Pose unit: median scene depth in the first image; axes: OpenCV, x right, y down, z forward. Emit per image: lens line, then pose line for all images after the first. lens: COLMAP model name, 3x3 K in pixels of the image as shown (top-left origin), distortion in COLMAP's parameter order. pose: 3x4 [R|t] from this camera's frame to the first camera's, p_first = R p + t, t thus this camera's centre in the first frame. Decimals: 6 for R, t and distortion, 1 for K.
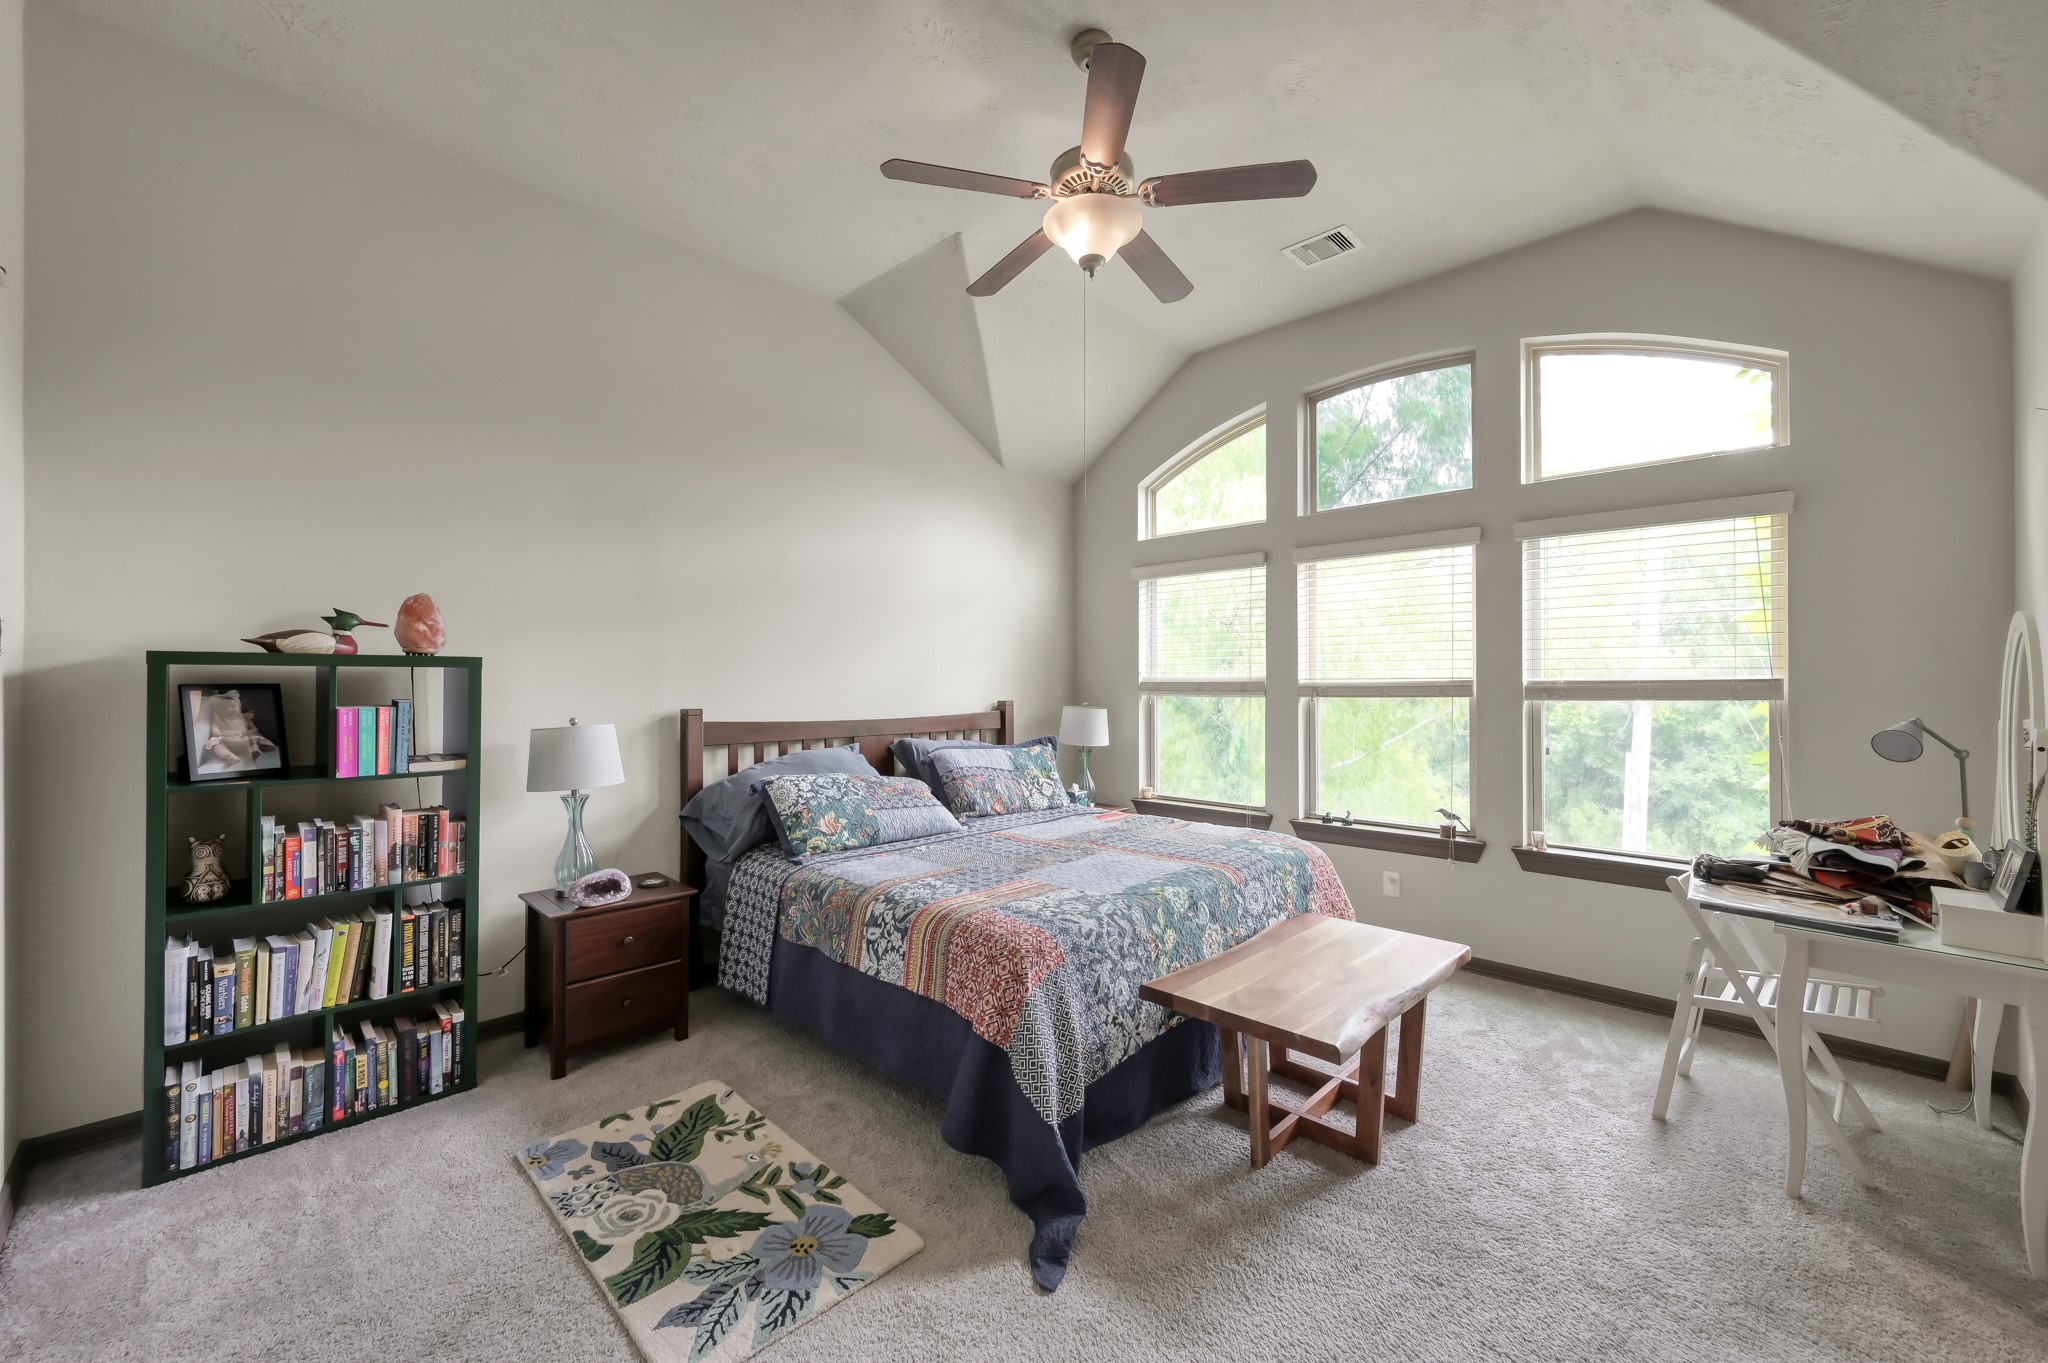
lens RADIAL K [[808.7, 0, 1023.7], [0, 808.7, 678.6], [0, 0, 1]] dist [-0.004601, 0.000315]
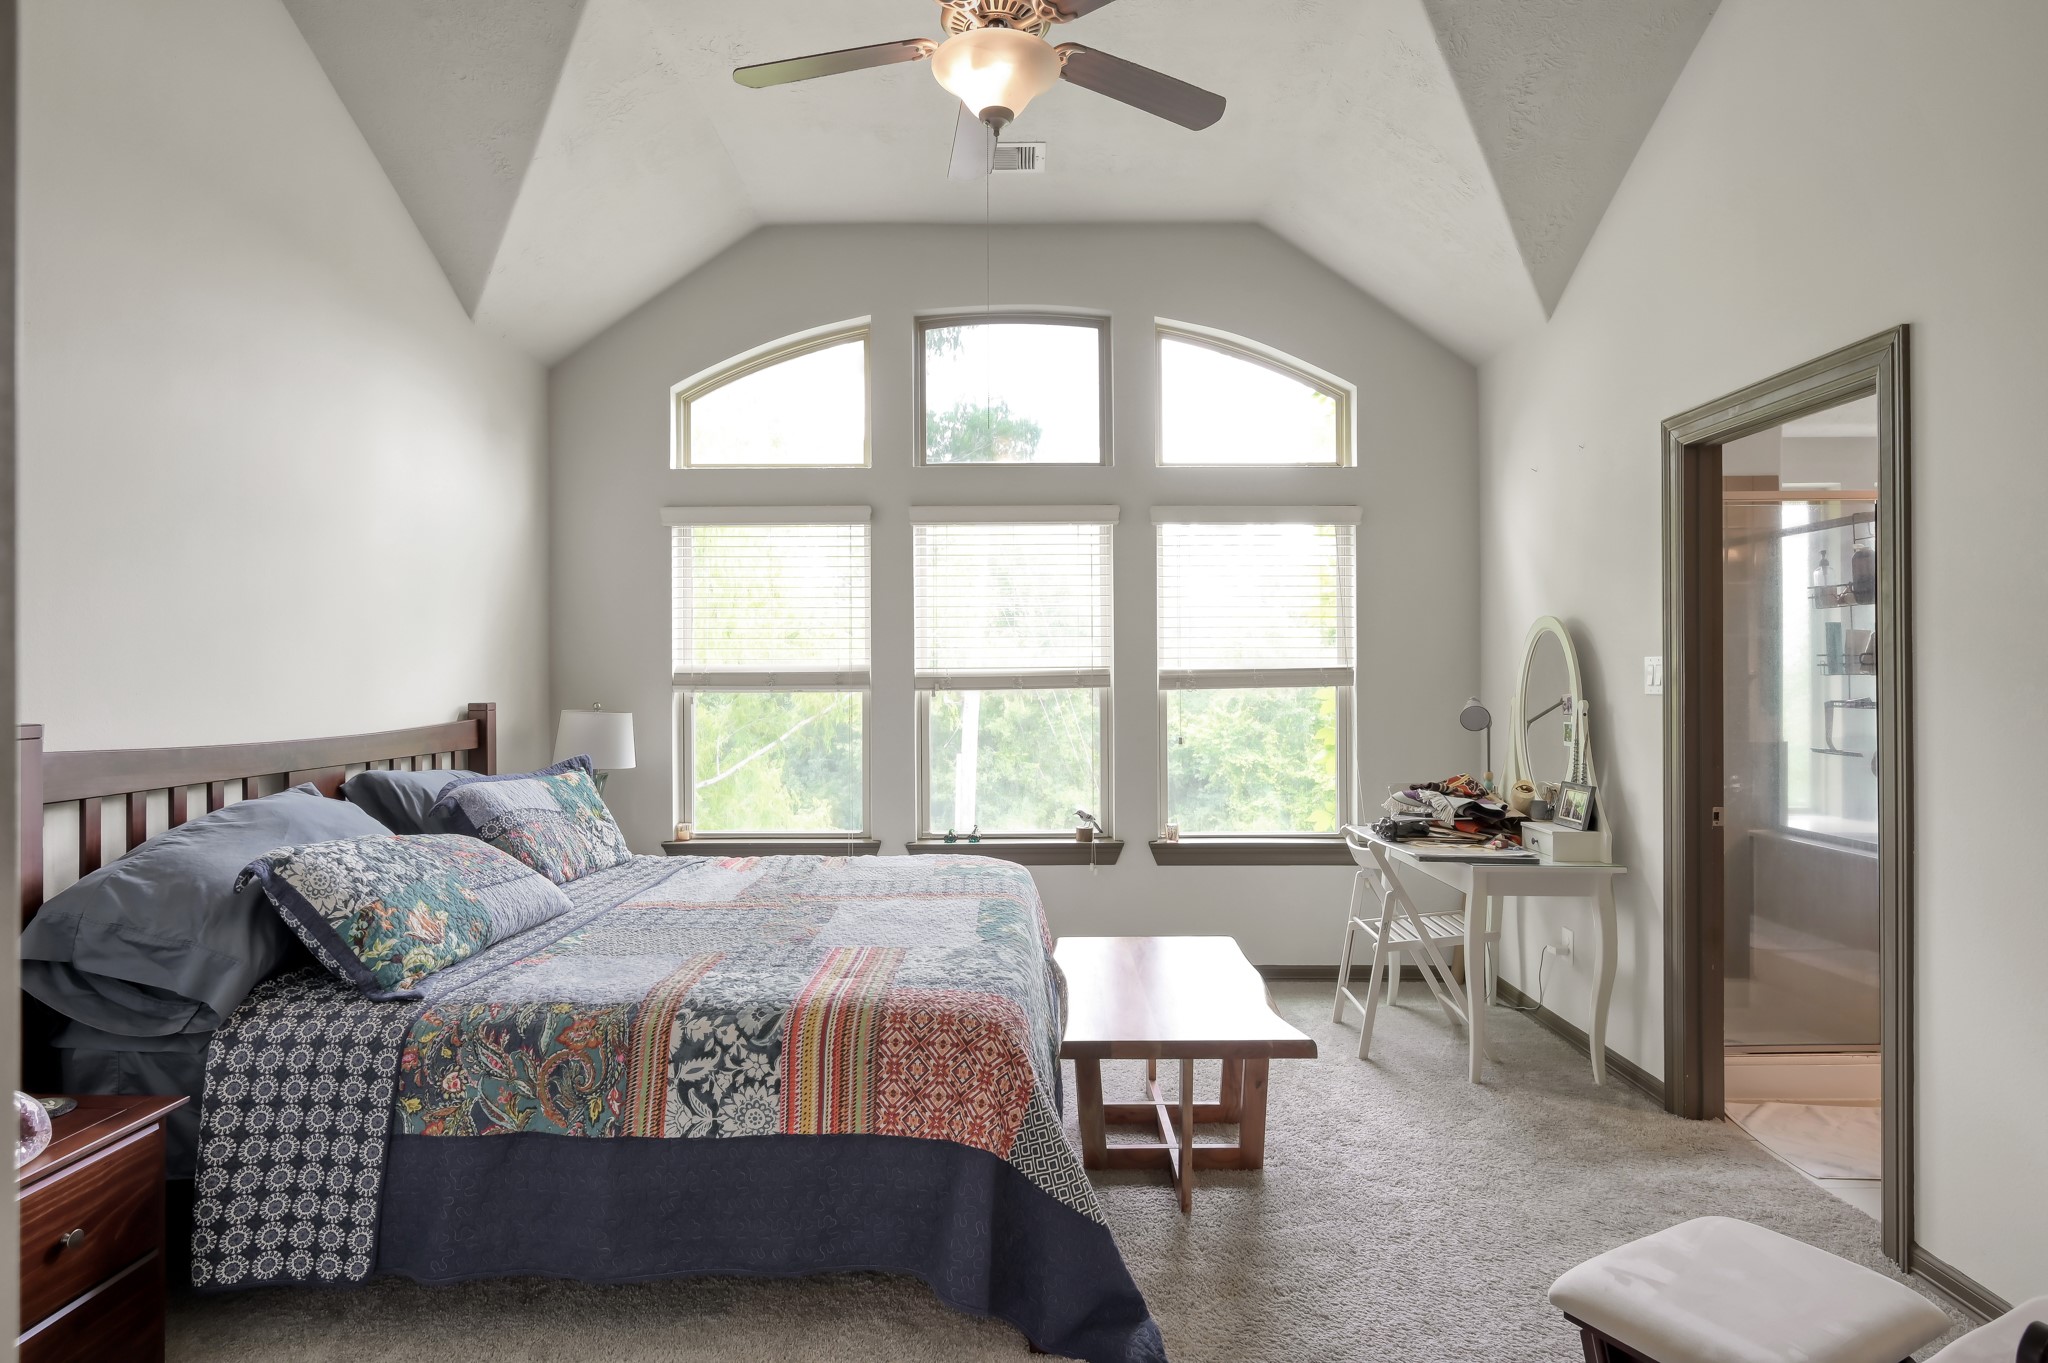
lens RADIAL K [[1107.8, 0, 1021.6], [0, 1107.8, 677.5], [0, 0, 1]] dist [-0.009769, 0.000691]
pose [[0.719545, -0.001694, 0.694443, -0.463510], [0.001173, 0.999999, 0.001225, 0.011167], [-0.694444, -0.000067, 0.719546, 0.169933]]
